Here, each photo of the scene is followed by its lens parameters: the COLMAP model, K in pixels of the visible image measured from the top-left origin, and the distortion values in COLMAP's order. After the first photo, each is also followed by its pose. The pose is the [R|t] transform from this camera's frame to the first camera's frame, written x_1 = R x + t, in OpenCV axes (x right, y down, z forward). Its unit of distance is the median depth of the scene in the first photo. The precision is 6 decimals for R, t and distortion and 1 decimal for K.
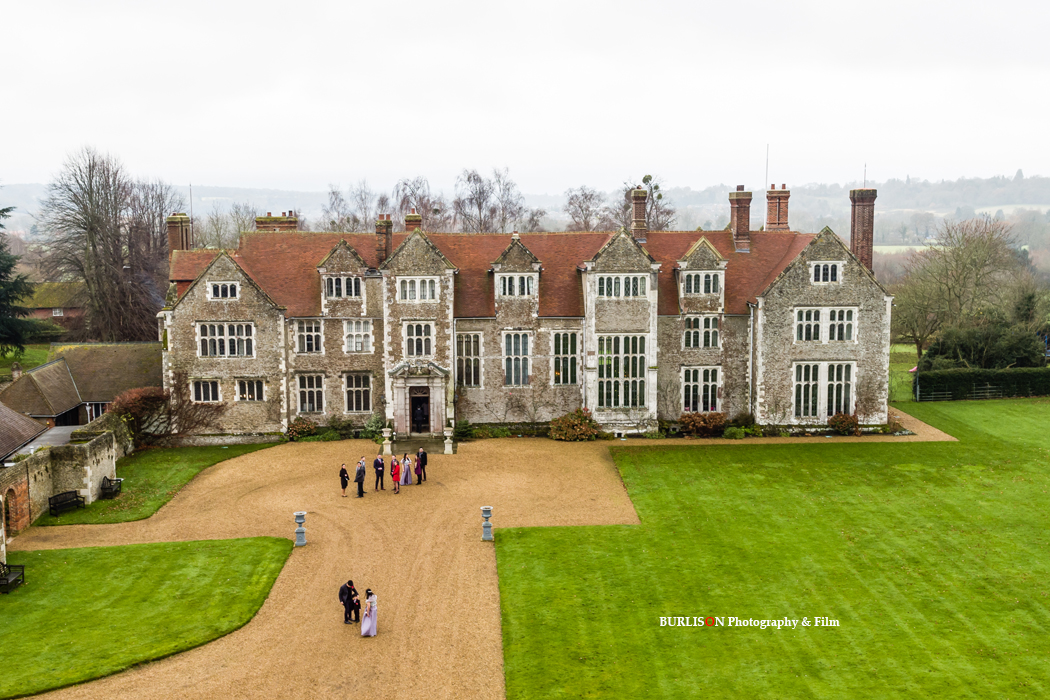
lens RADIAL K [[1122.2, 0, 521.7], [0, 1122.2, 343.0], [0, 0, 1]] dist [0.094006, -0.013484]
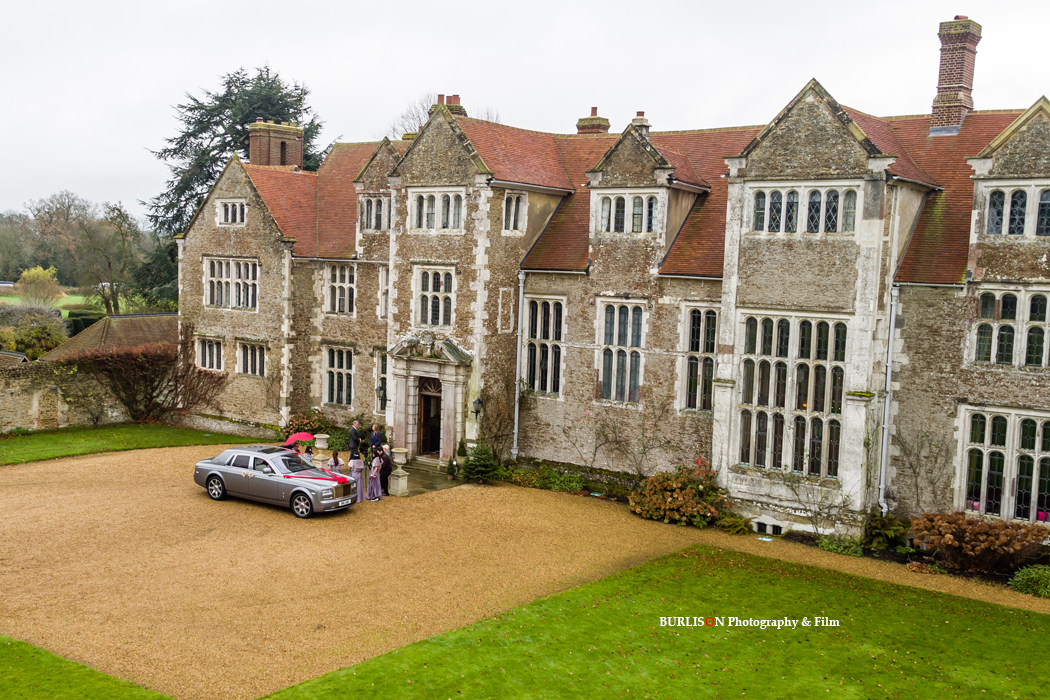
lens RADIAL K [[1135.6, 0, 402.7], [0, 1135.6, 358.3], [0, 0, 1]] dist [0.089249, -0.014023]
pose [[0.739102, 0.091282, -0.667380, 0.285692], [-0.111103, 0.993725, 0.012876, 0.021852], [0.664368, 0.064632, 0.744606, 0.535267]]
